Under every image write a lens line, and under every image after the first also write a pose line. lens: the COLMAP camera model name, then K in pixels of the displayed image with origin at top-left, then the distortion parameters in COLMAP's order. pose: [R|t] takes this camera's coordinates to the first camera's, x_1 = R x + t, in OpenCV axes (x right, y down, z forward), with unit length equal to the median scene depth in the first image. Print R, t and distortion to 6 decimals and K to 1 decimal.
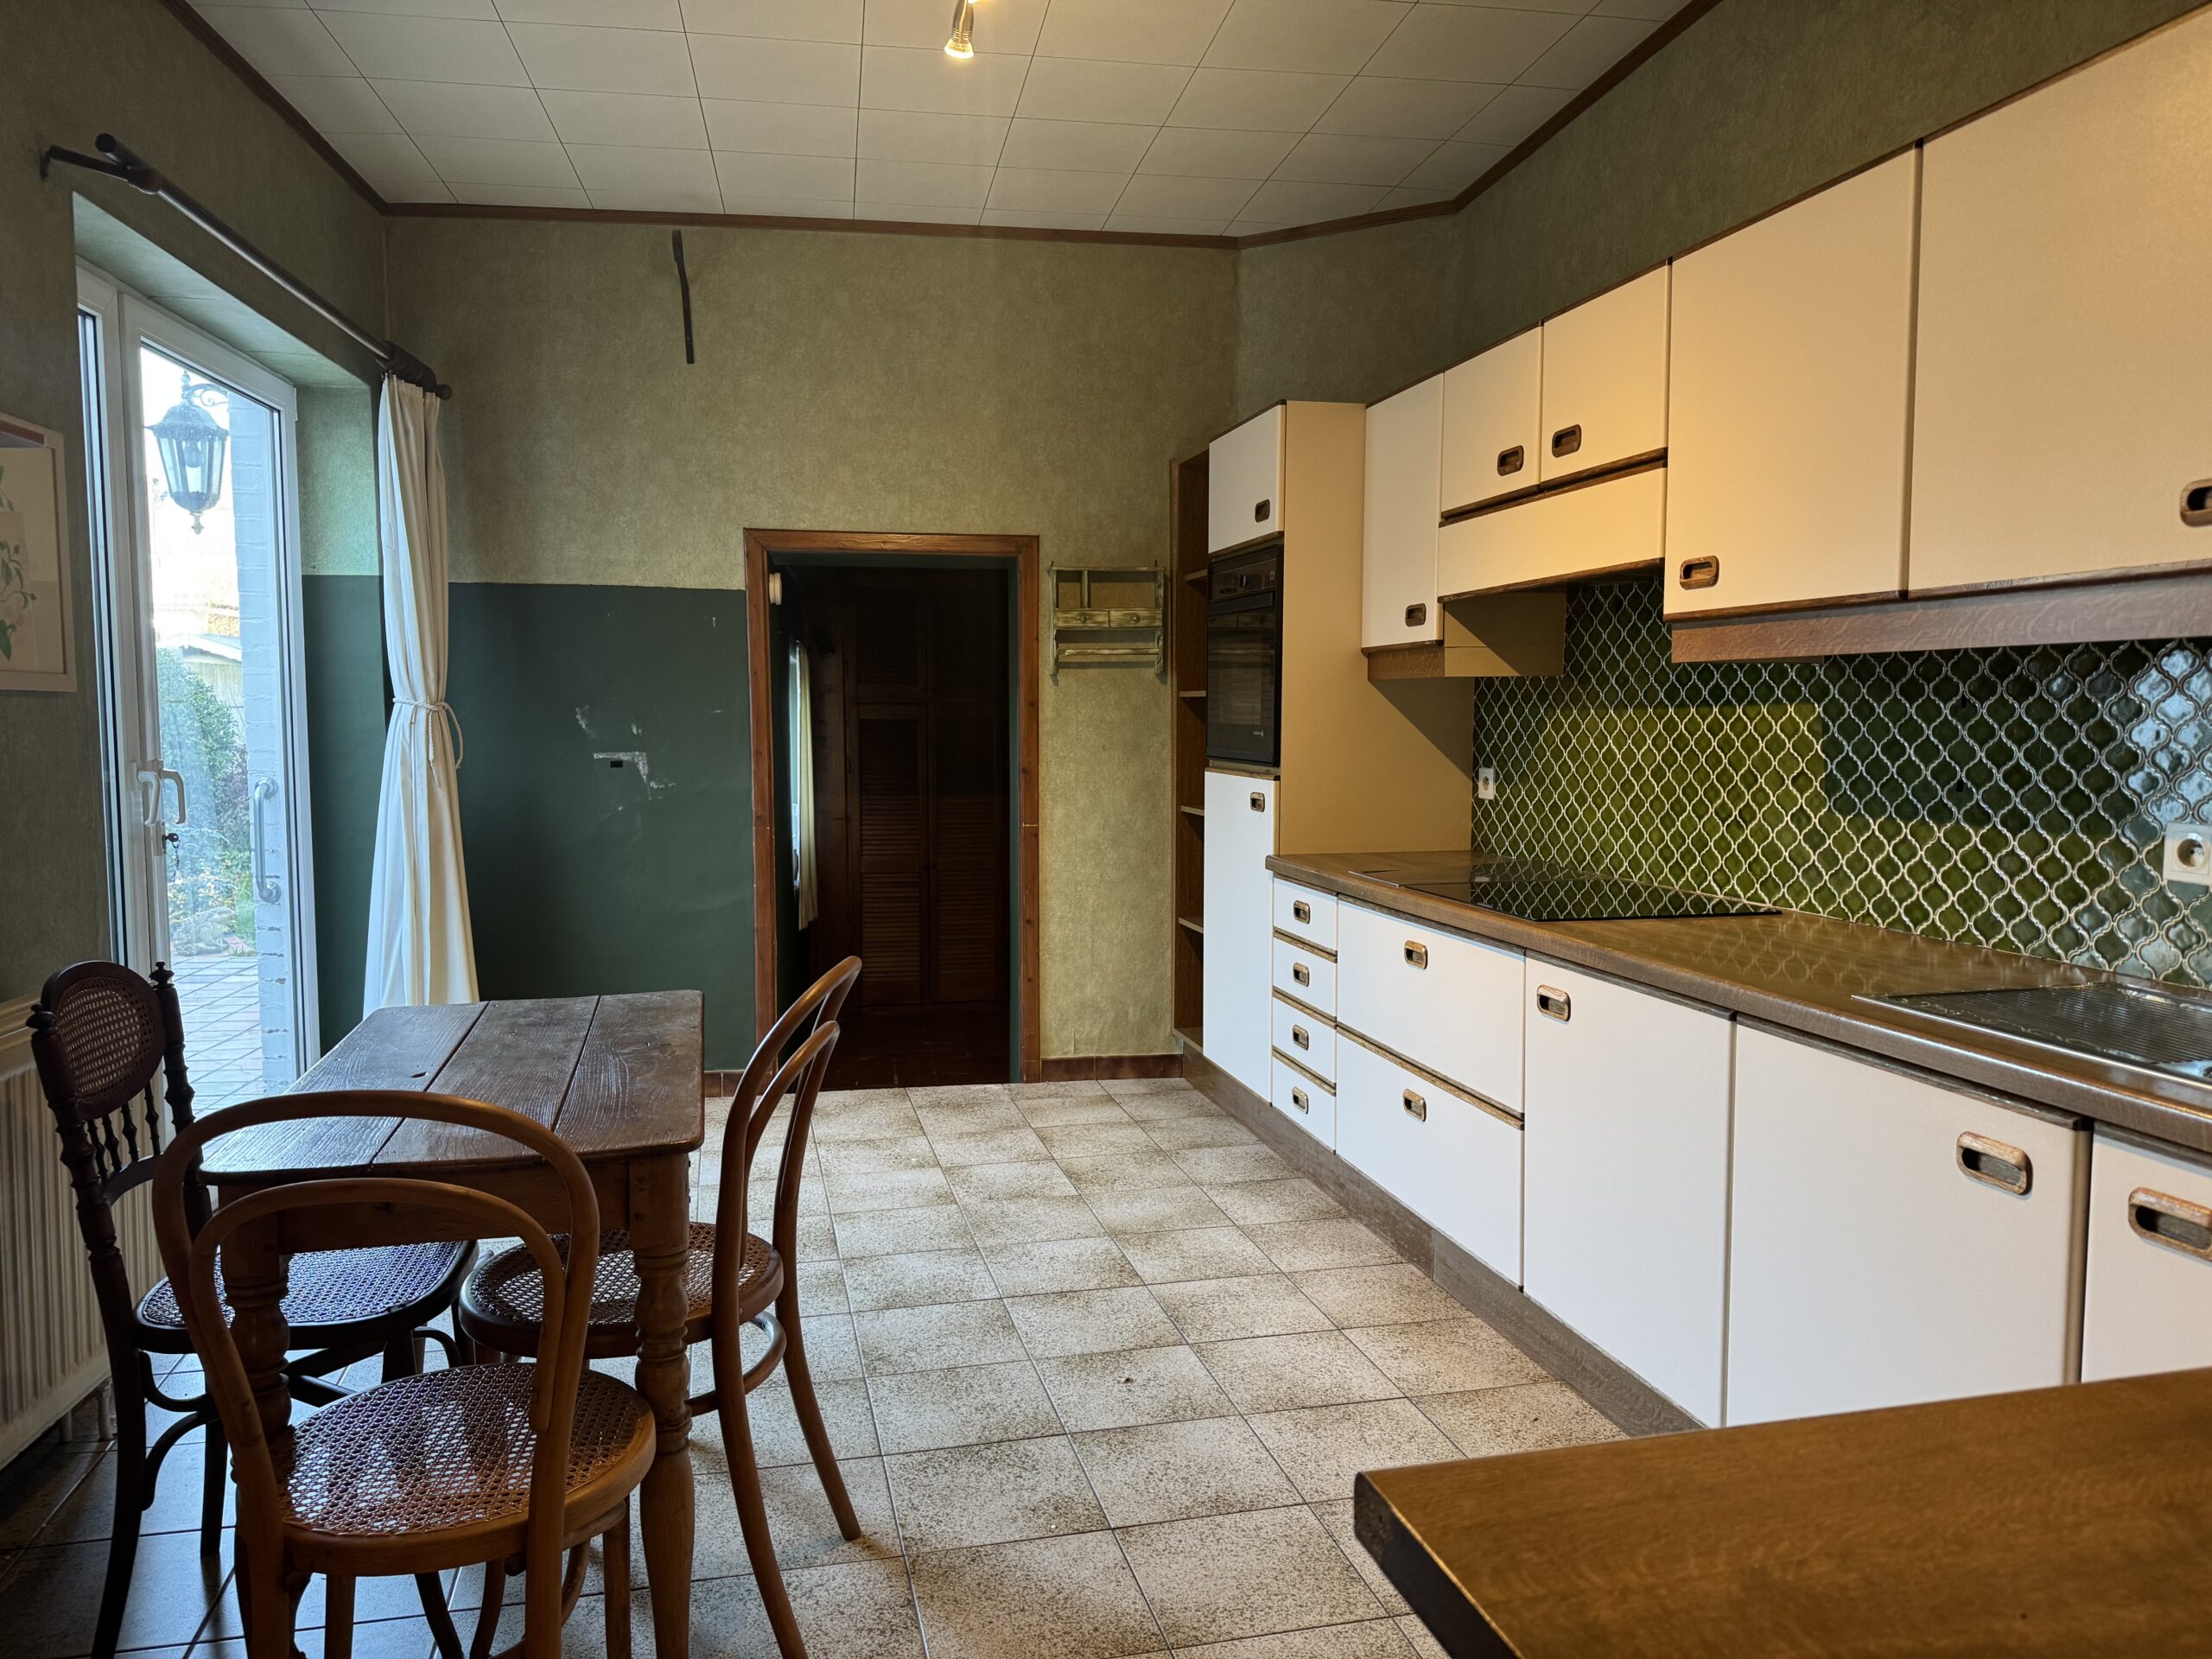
lens RADIAL K [[1515.5, 0, 1106.0], [0, 1515.5, 829.5], [0, 0, 1]] dist [0.176003, -0.255613]
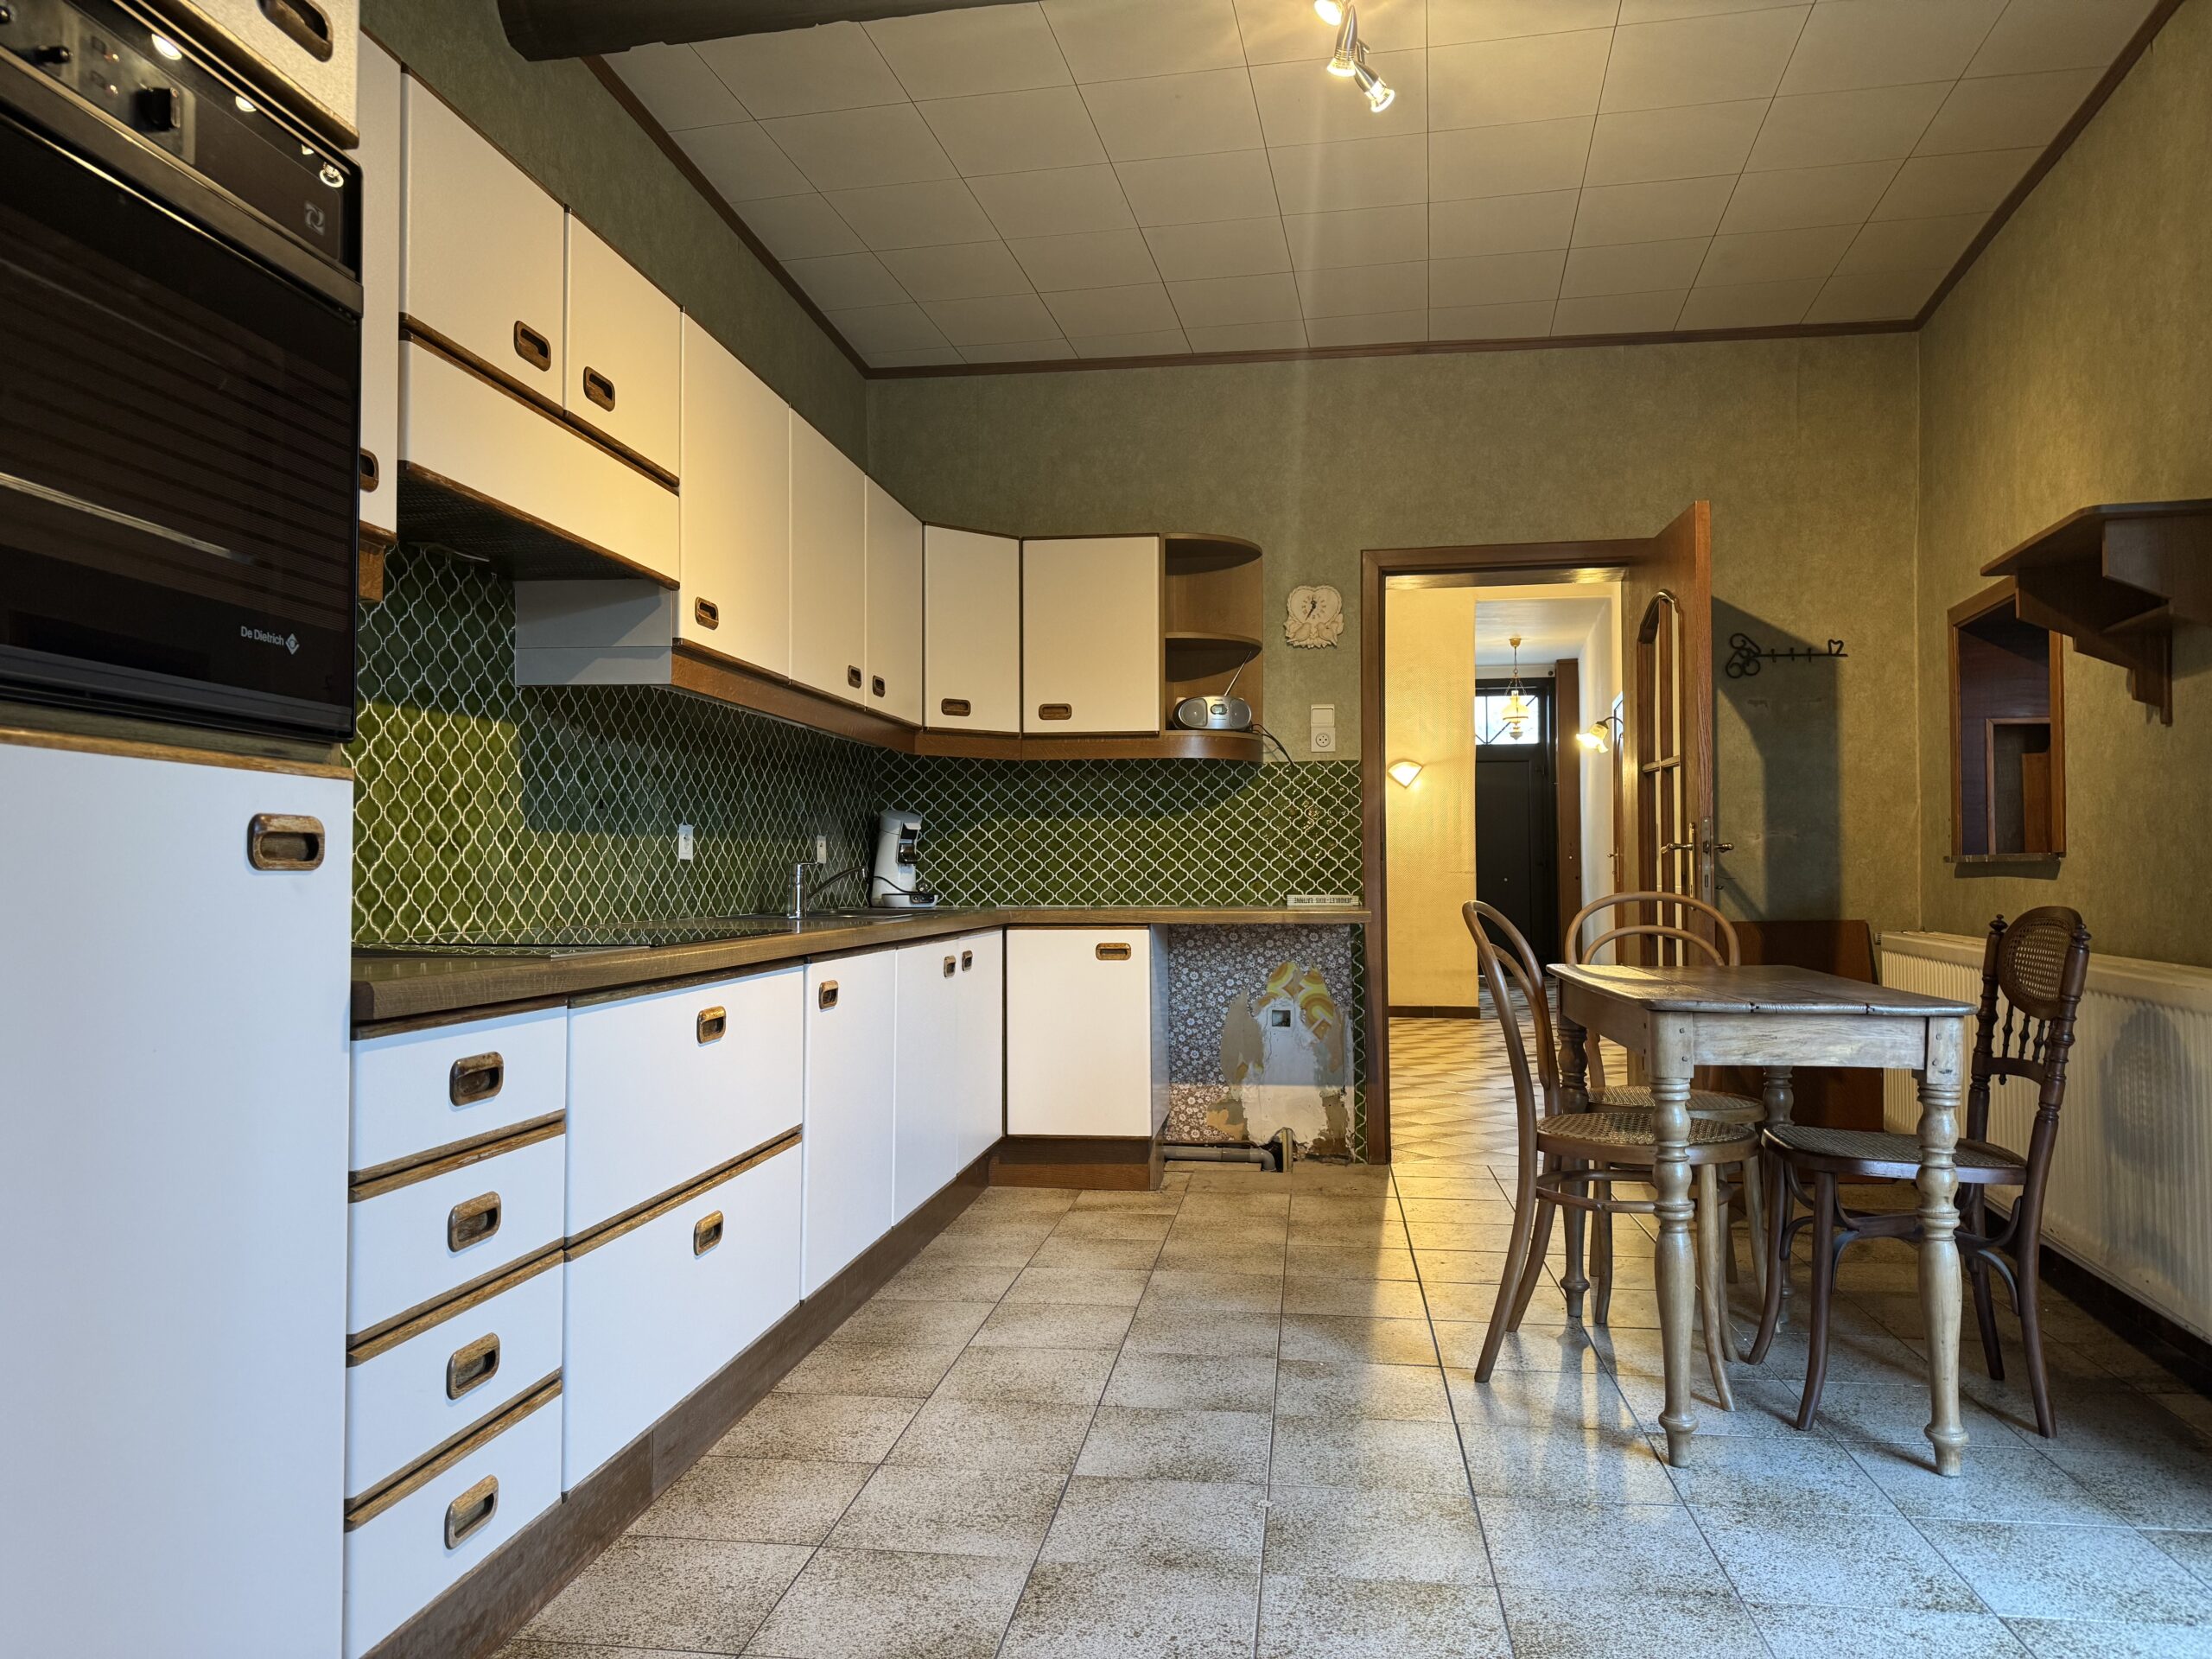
lens RADIAL K [[1515.5, 0, 1106.0], [0, 1515.5, 829.5], [0, 0, 1]] dist [0.176003, -0.255613]
pose [[-0.926236, 0.013167, 0.376715, -0.265962], [0.031905, 0.998542, 0.043546, -0.040374], [-0.375593, 0.052353, -0.925305, 1.664274]]
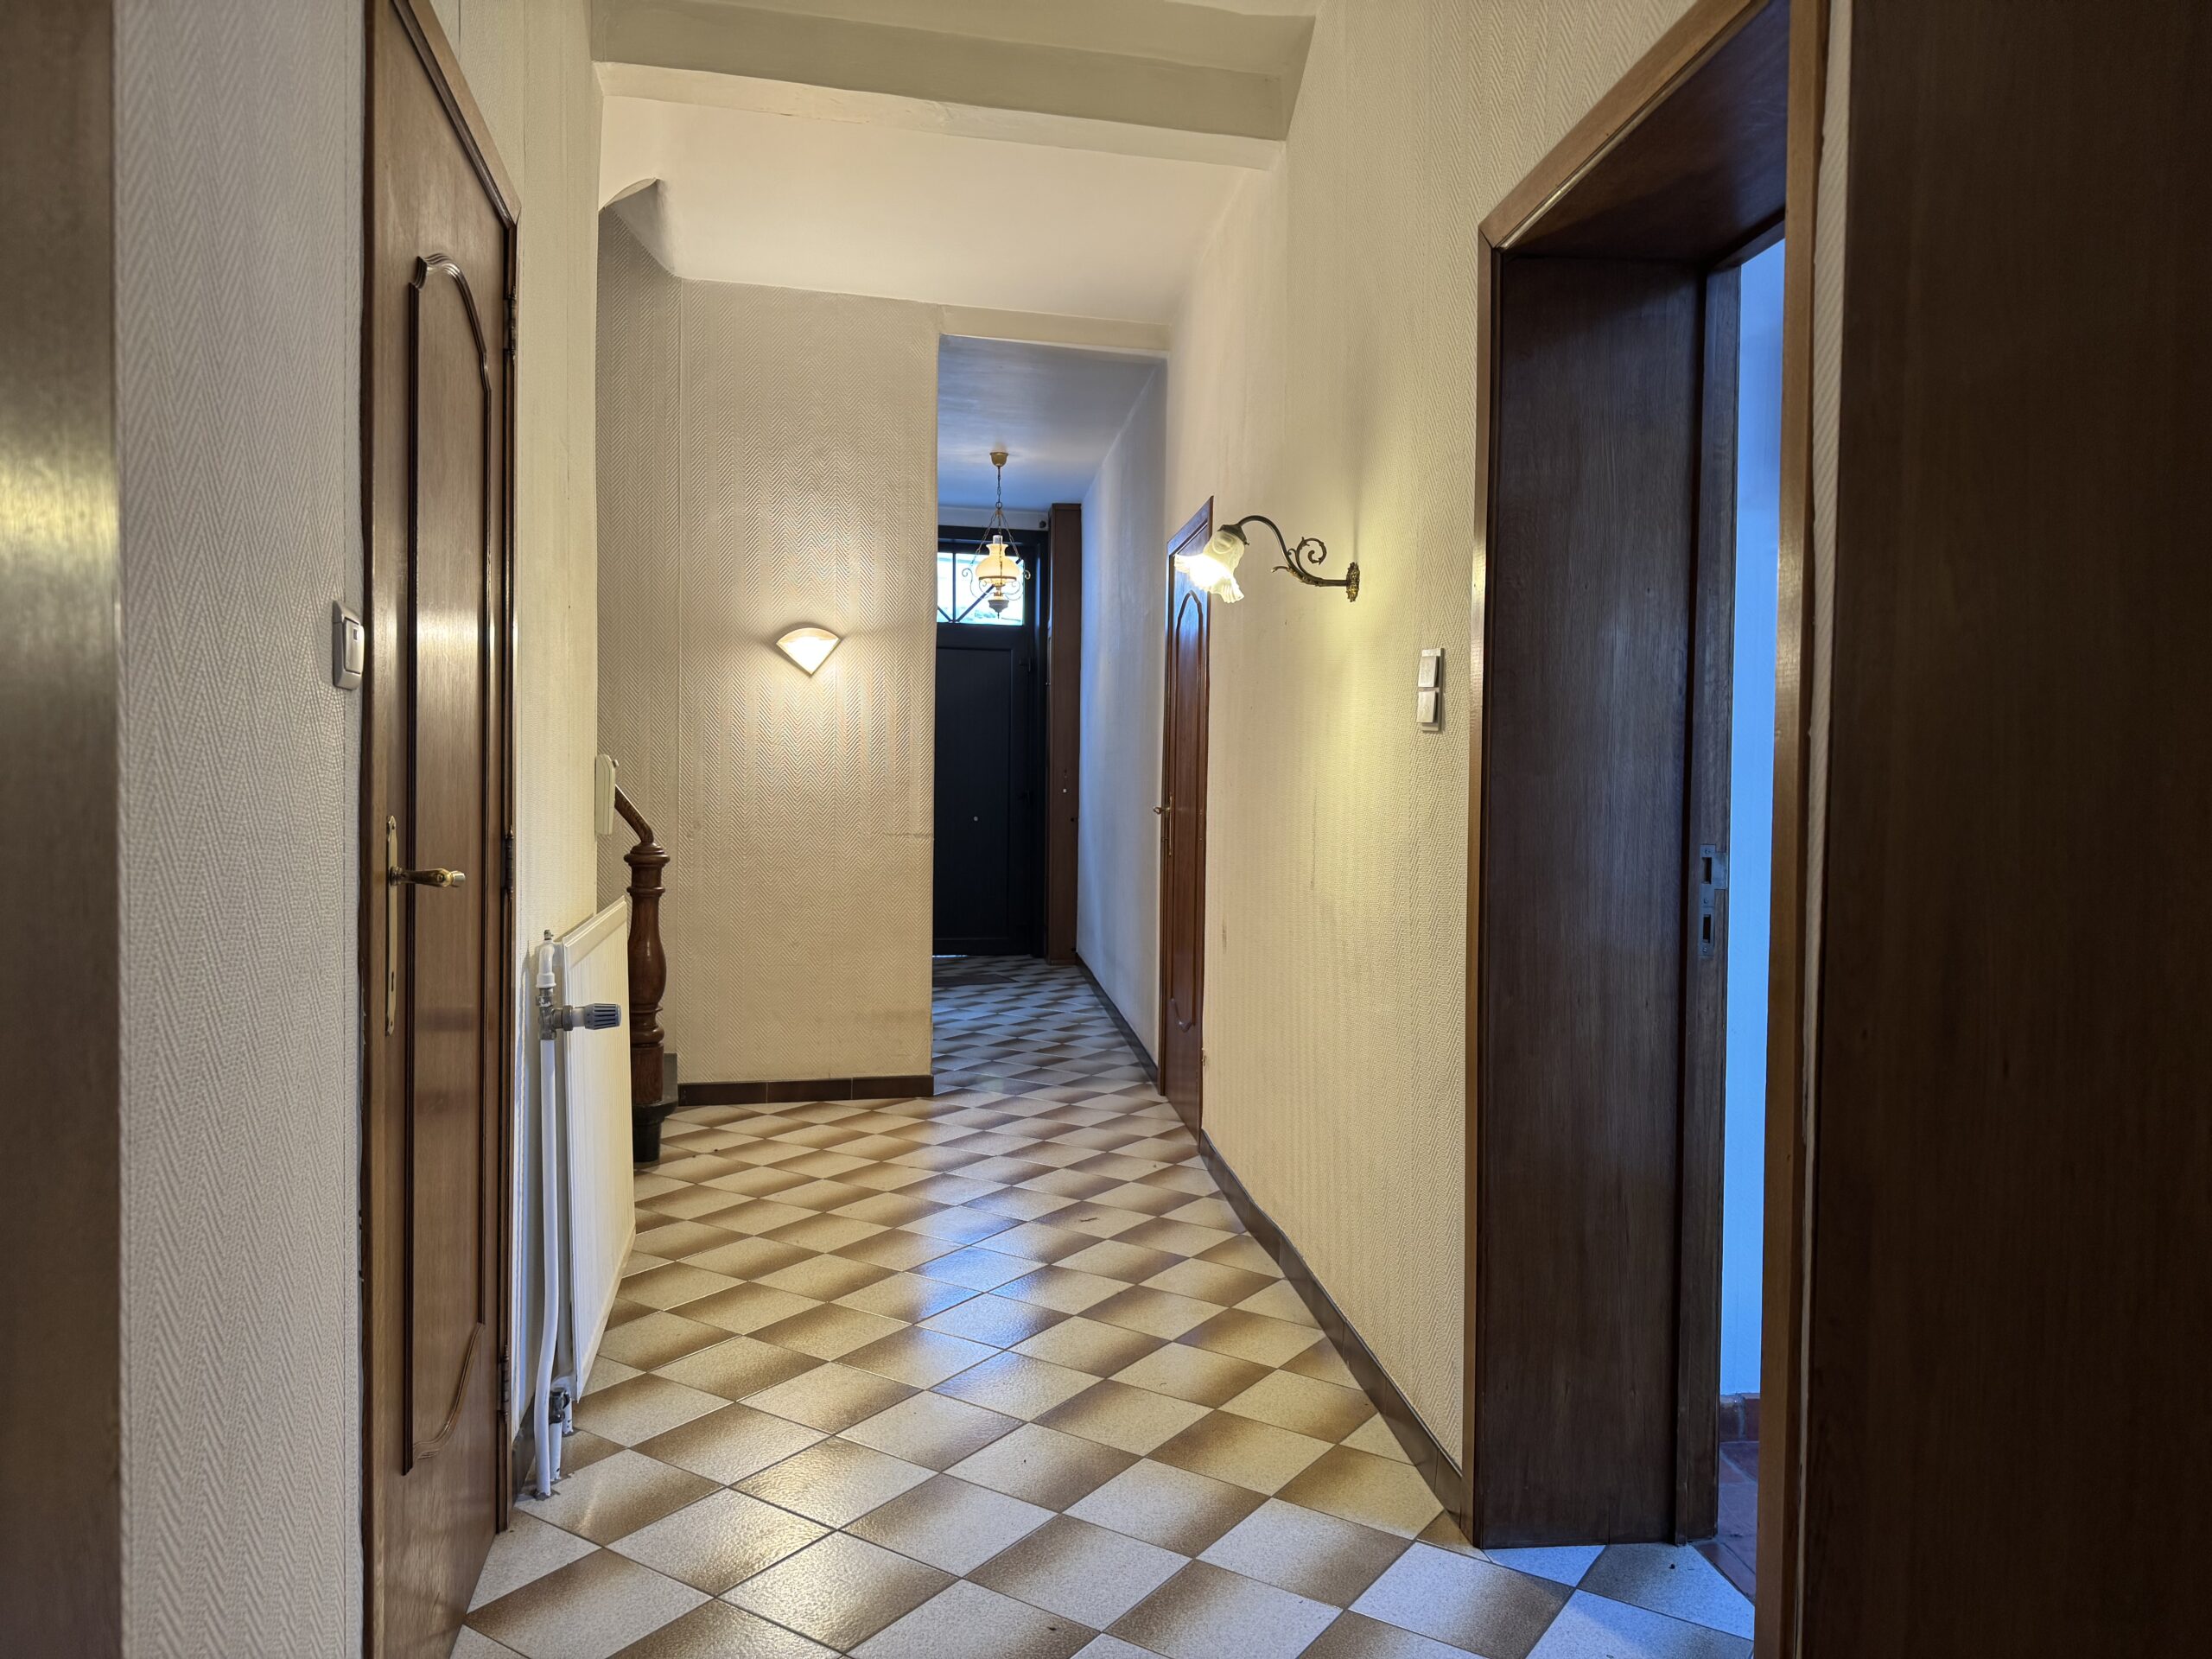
lens RADIAL K [[1515.5, 0, 1106.0], [0, 1515.5, 829.5], [0, 0, 1]] dist [0.176003, -0.255613]
pose [[-0.999138, -0.018600, 0.037108, -0.219260], [-0.014339, 0.993609, 0.111966, -0.030855], [-0.038954, 0.111338, -0.993019, 1.351308]]
